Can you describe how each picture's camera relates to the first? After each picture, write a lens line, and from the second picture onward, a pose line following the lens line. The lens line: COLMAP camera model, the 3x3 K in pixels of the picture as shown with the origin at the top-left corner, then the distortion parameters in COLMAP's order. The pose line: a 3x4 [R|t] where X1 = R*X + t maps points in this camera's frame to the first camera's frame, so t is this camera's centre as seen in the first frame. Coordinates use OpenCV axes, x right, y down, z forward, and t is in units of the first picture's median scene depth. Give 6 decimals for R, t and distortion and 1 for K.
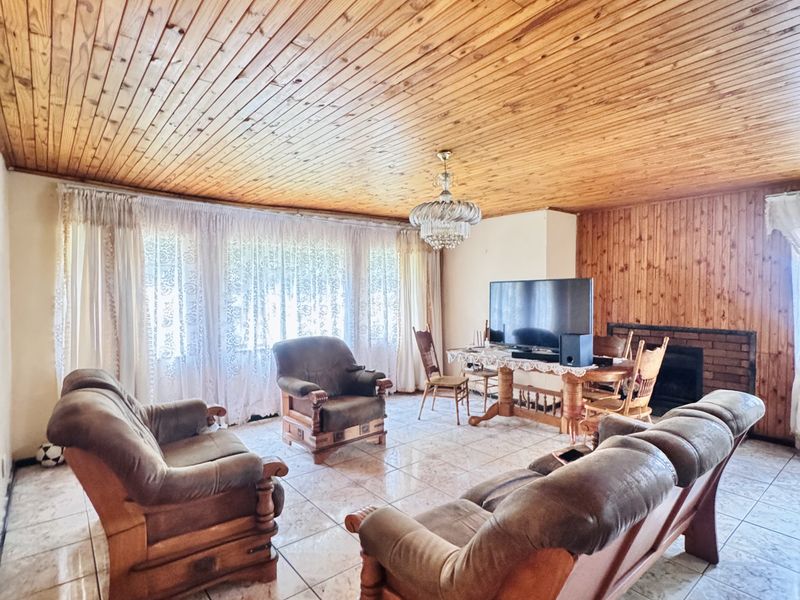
lens RADIAL K [[428.5, 0, 400.2], [0, 428.5, 297.4], [0, 0, 1]] dist [-0.001449, -0.000301]
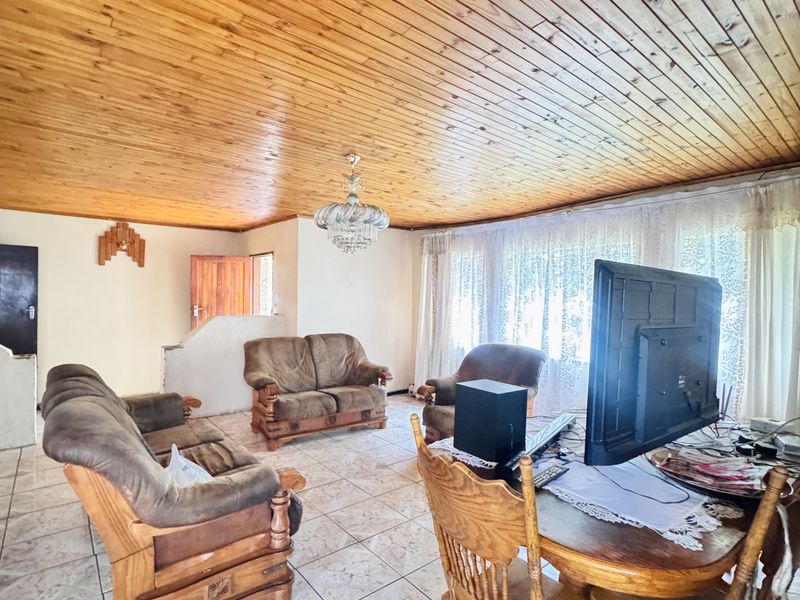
lens RADIAL K [[428.5, 0, 400.2], [0, 428.5, 297.4], [0, 0, 1]] dist [-0.001449, -0.000301]
pose [[0.014006, -0.003332, -0.999896, 0.815406], [-0.030901, 0.999515, -0.003764, -0.001024], [0.999424, 0.030951, 0.013897, 0.805567]]
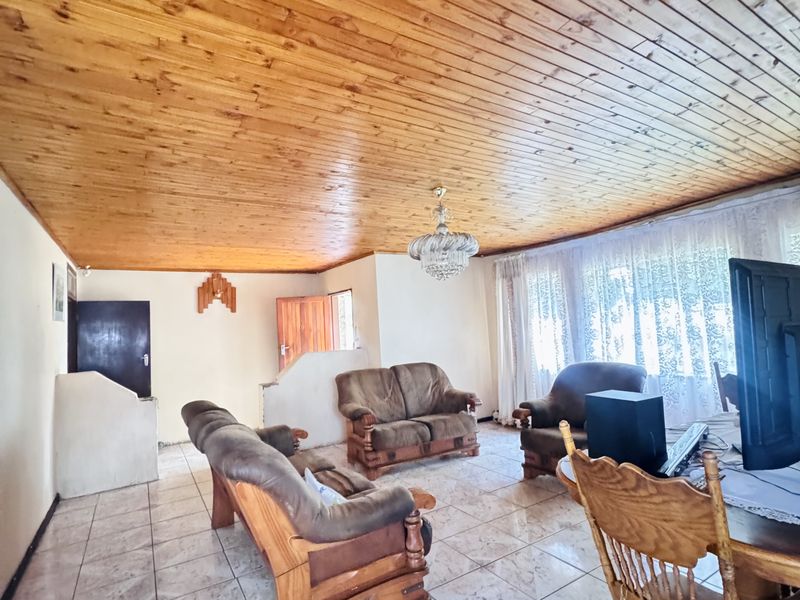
lens RADIAL K [[428.5, 0, 400.2], [0, 428.5, 297.4], [0, 0, 1]] dist [-0.001449, -0.000301]
pose [[-0.118081, -0.075107, -0.990159, 0.845938], [0.037824, 0.996072, -0.080066, 0.012319], [0.992283, -0.046906, -0.114777, 0.735086]]
